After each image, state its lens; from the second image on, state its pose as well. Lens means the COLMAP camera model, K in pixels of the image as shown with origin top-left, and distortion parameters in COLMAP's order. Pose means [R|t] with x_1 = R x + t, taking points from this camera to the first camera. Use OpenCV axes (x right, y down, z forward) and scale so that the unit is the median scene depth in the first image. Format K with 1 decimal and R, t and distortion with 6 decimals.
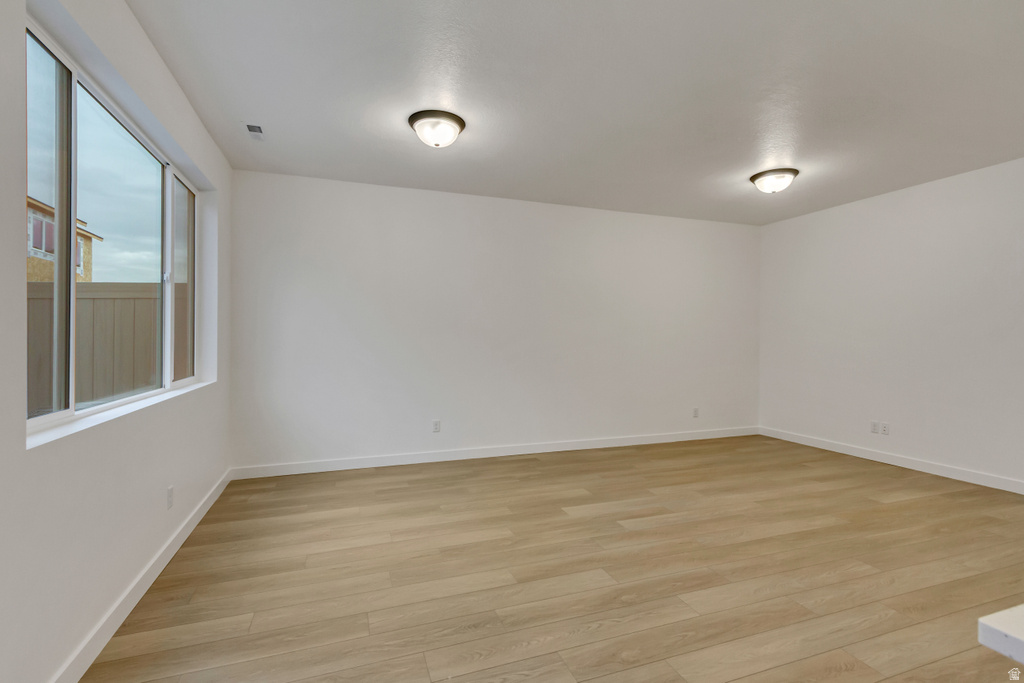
lens RADIAL K [[476.9, 0, 510.9], [0, 476.9, 342.9], [0, 0, 1]] dist [0.002051, 0.000461]
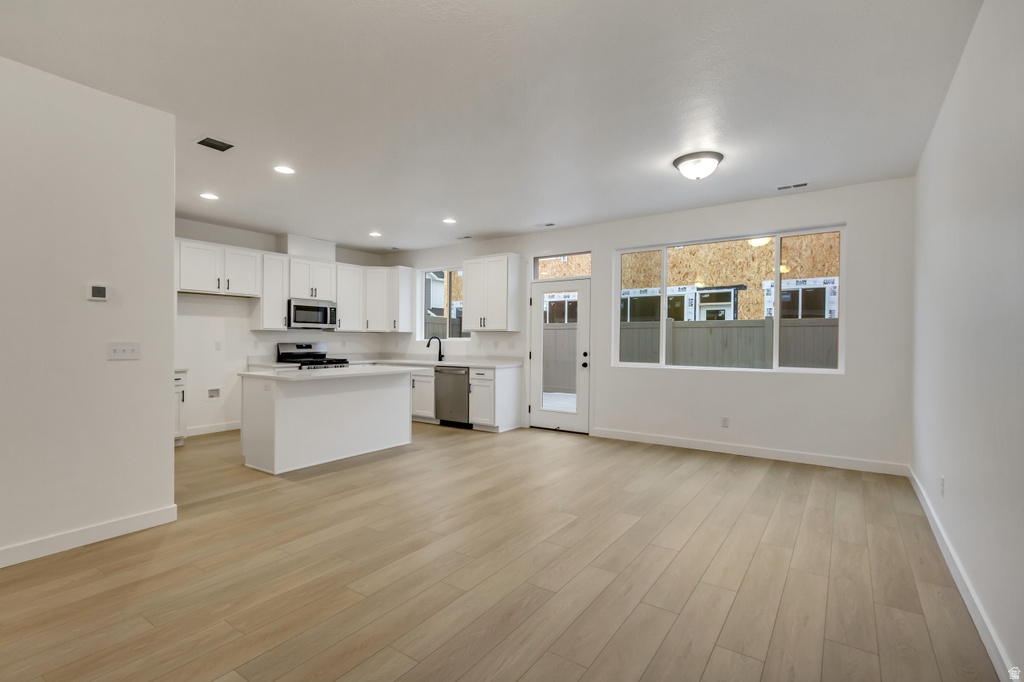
lens RADIAL K [[476.9, 0, 510.9], [0, 476.9, 342.4], [0, 0, 1]] dist [0.002051, 0.000461]
pose [[-0.817898, -0.005075, -0.575341, 0.922012], [-0.012643, 0.999878, 0.009153, -0.007002], [0.575225, 0.014760, -0.817862, 1.727256]]
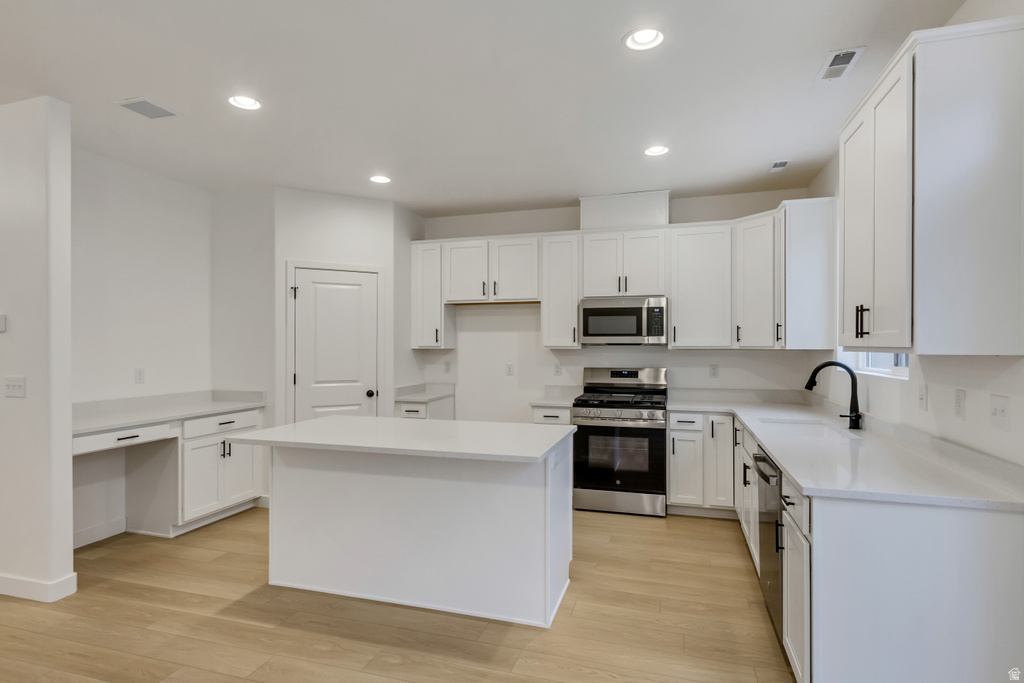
lens RADIAL K [[533.1, 0, 511.9], [0, 533.1, 344.4], [0, 0, 1]] dist [0.001289, 0.000195]
pose [[-0.801838, -0.002711, 0.597536, -0.212134], [0.001159, 0.999981, 0.006092, -0.049187], [-0.597541, 0.005577, -0.801819, 0.772497]]
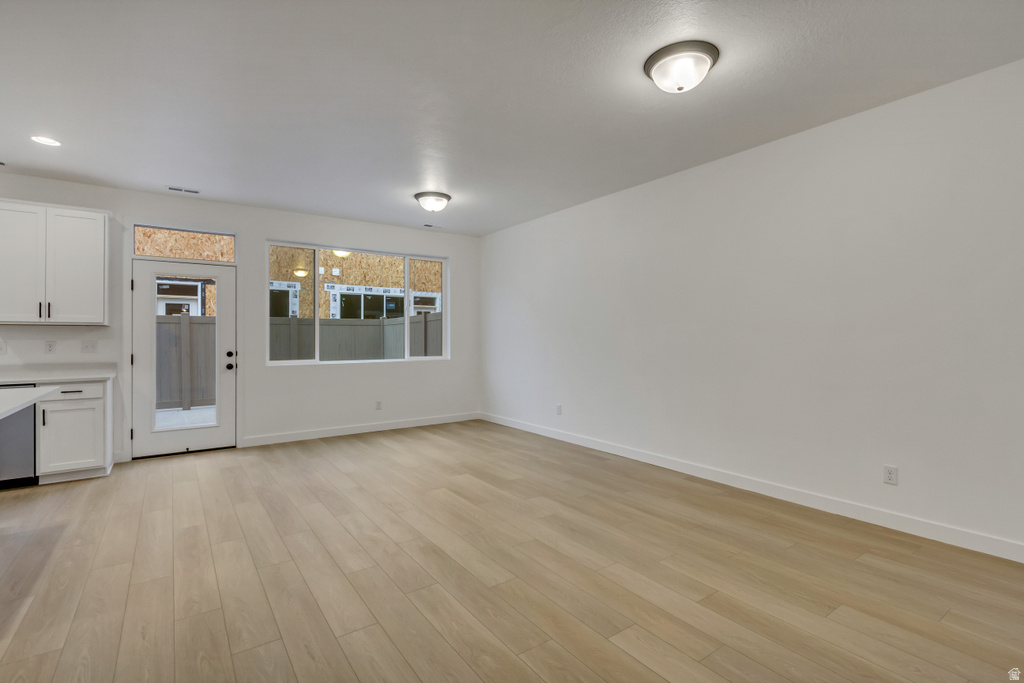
lens RADIAL K [[476.9, 0, 510.9], [0, 476.9, 342.9], [0, 0, 1]] dist [0.002051, 0.000461]
pose [[0.266113, 0.006198, -0.963922, 1.405335], [-0.004615, 0.999976, 0.005155, 0.002639], [0.963931, 0.003077, 0.266135, 0.833065]]
